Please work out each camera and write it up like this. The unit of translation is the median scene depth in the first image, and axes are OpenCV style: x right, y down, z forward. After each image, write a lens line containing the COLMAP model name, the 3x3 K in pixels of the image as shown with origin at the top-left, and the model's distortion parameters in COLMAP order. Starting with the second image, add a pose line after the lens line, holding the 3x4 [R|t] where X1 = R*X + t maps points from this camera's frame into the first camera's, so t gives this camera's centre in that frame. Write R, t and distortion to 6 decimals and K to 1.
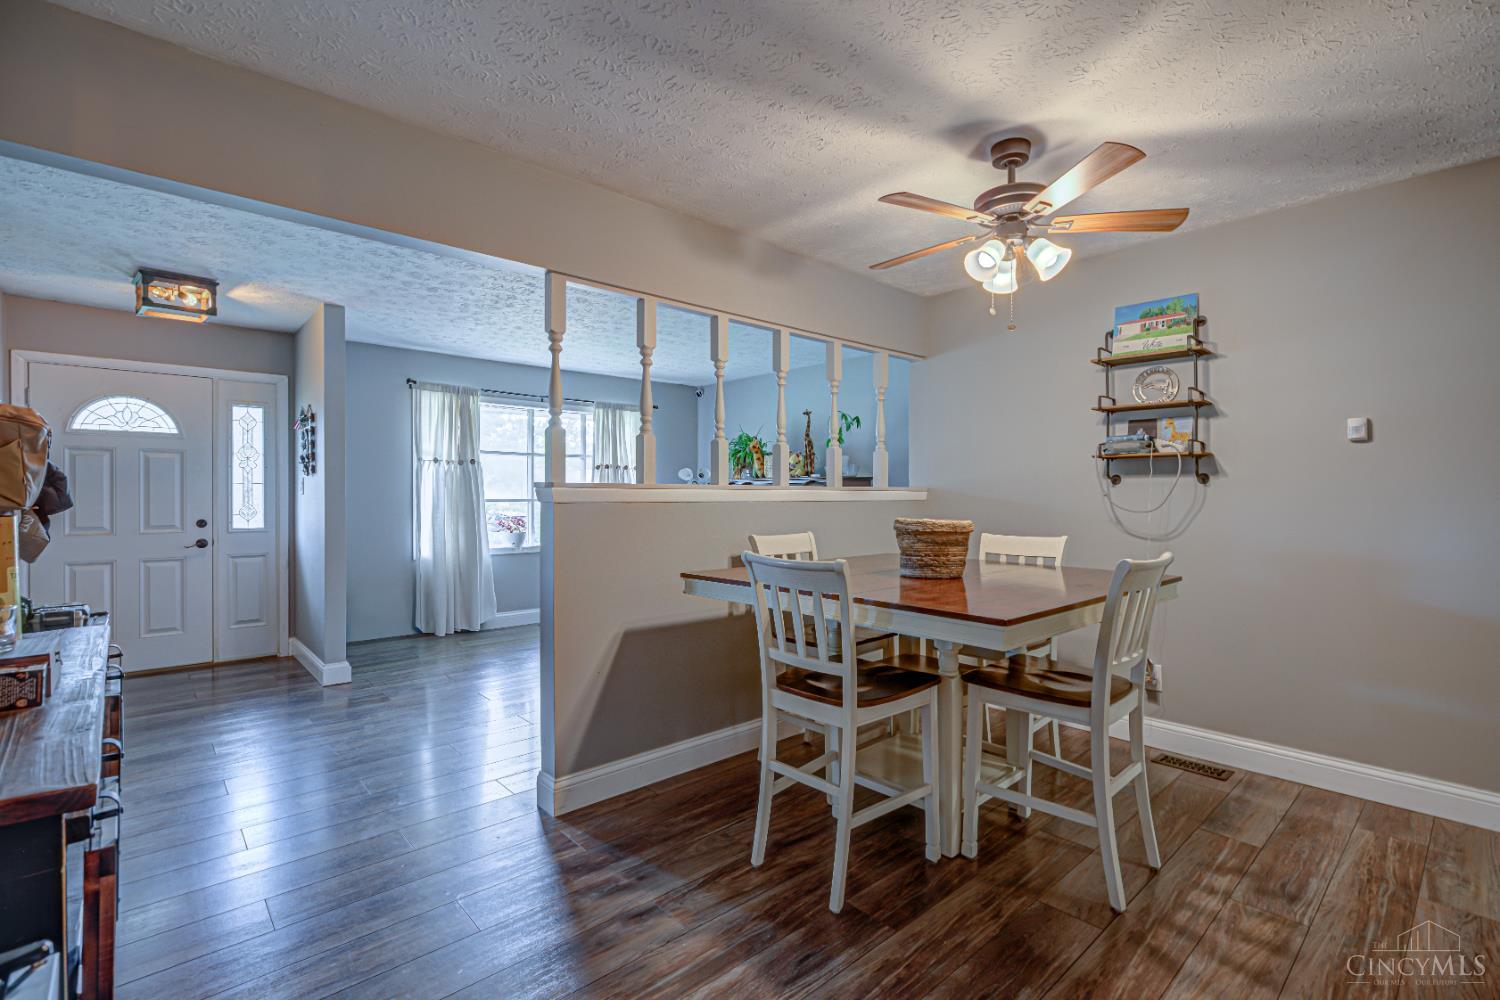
lens RADIAL K [[689.7, 0, 755.9], [0, 689.7, 497.6], [0, 0, 1]] dist [0.001445, 0.000203]
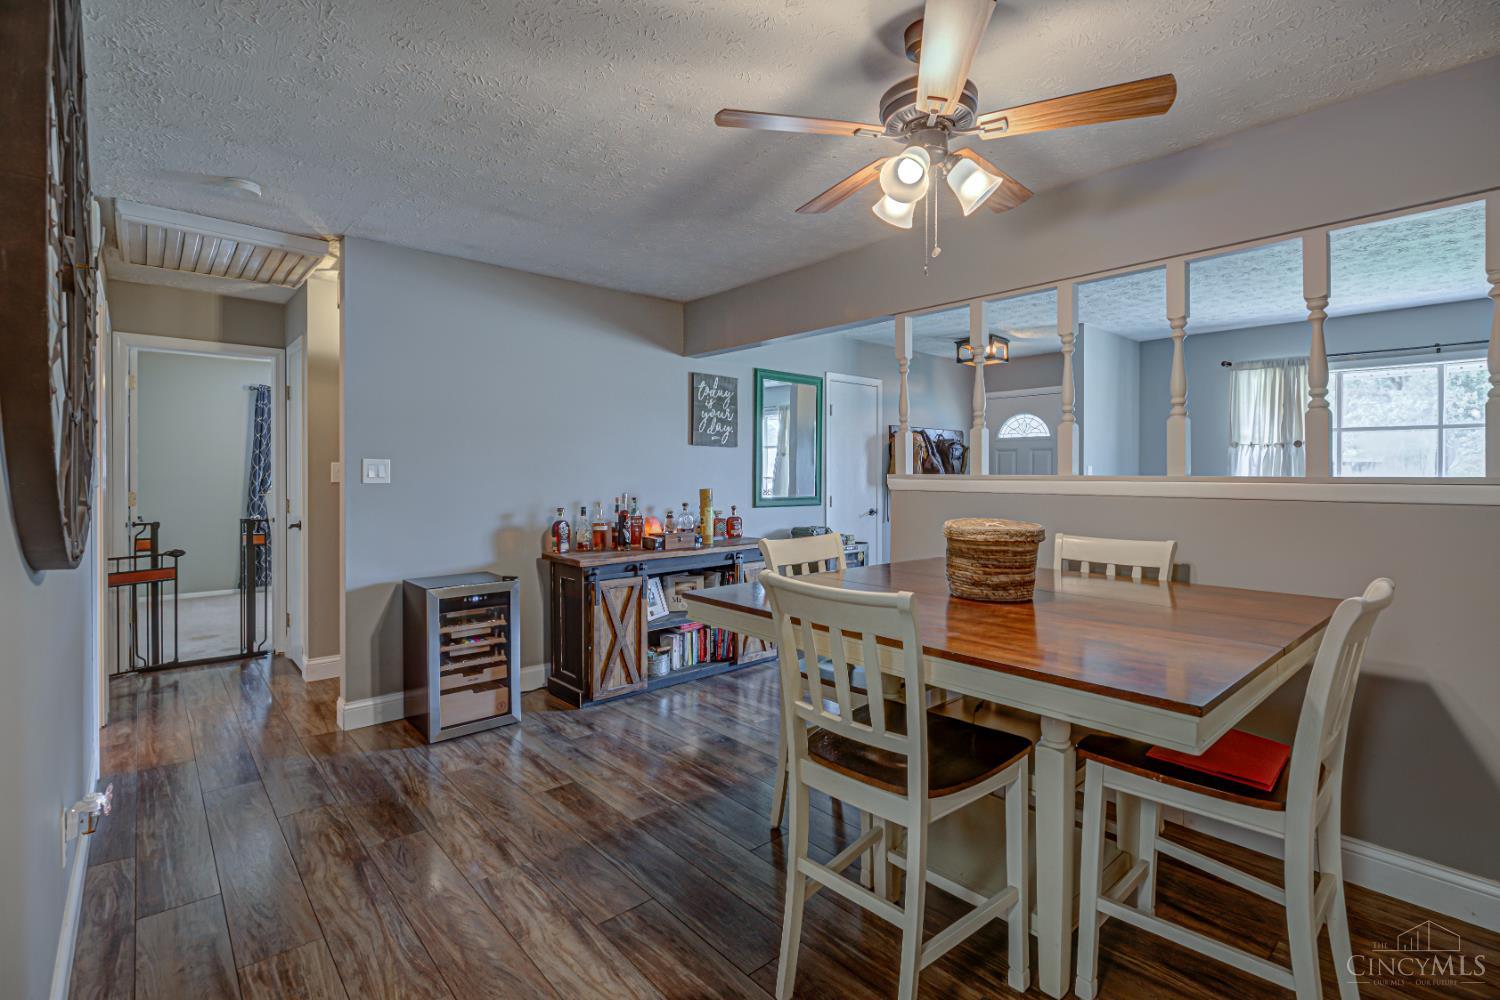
lens RADIAL K [[689.7, 0, 755.9], [0, 689.7, 497.6], [0, 0, 1]] dist [0.001445, 0.000203]
pose [[-0.005119, 0.035221, -0.999366, 0.833953], [-0.006074, 0.999360, 0.035252, -0.020131], [0.999968, 0.006250, -0.004902, 0.606811]]
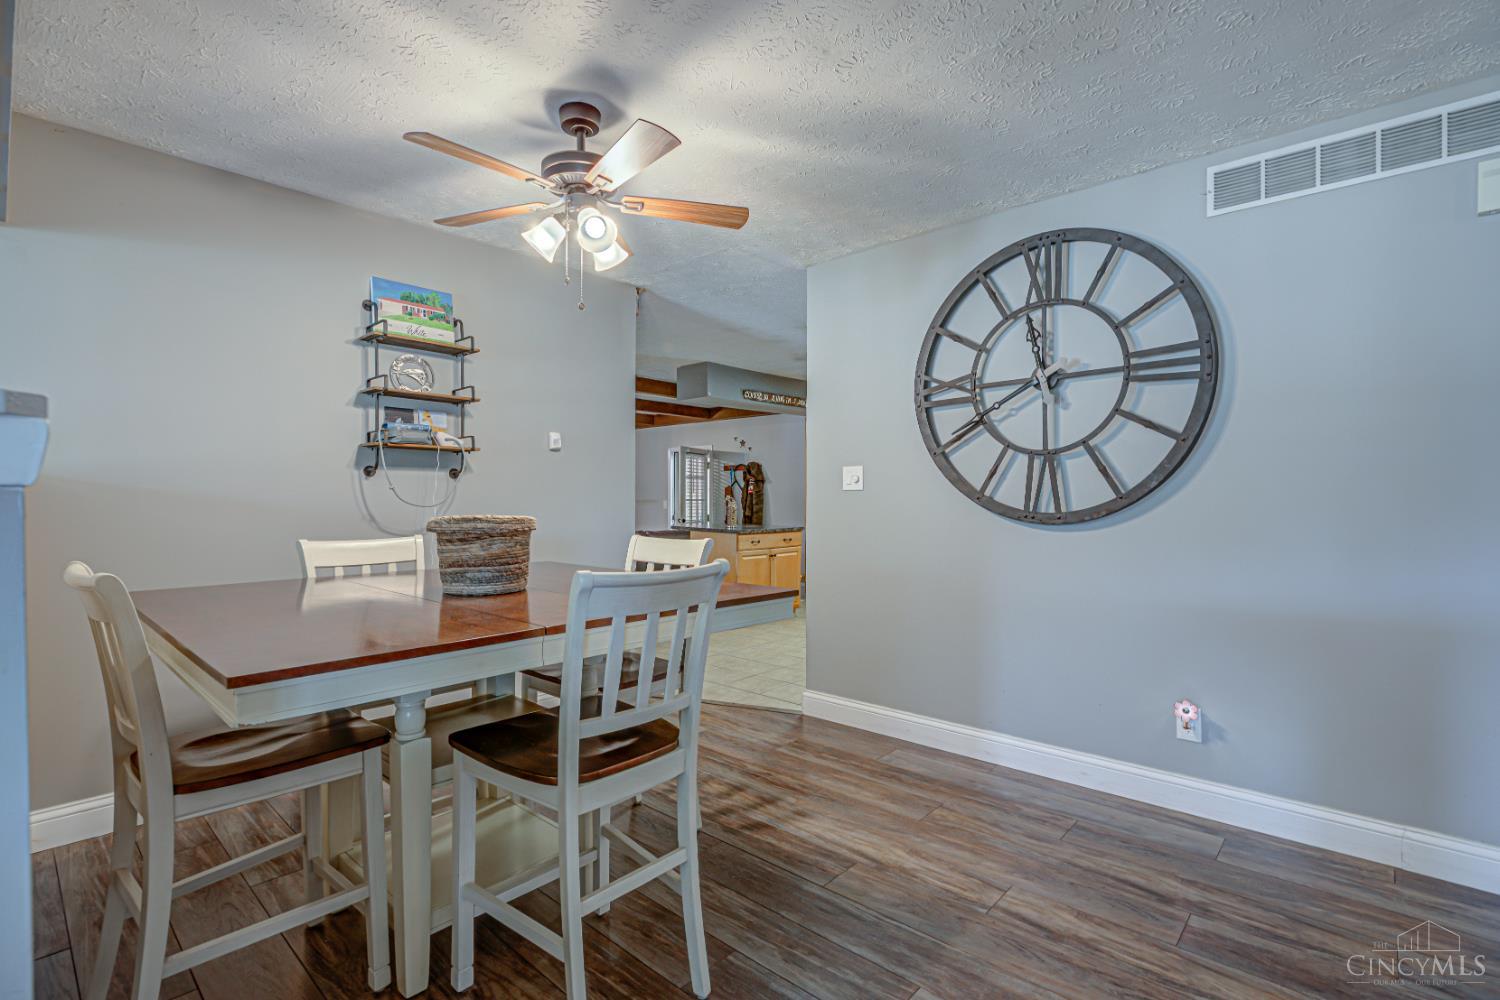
lens RADIAL K [[689.7, 0, 755.9], [0, 689.7, 497.6], [0, 0, 1]] dist [0.001445, 0.000203]
pose [[-0.097586, 0.000204, 0.995227, -0.431377], [0.001406, 0.999999, -0.000067, 0.009620], [-0.995226, 0.001393, -0.097586, 0.635268]]
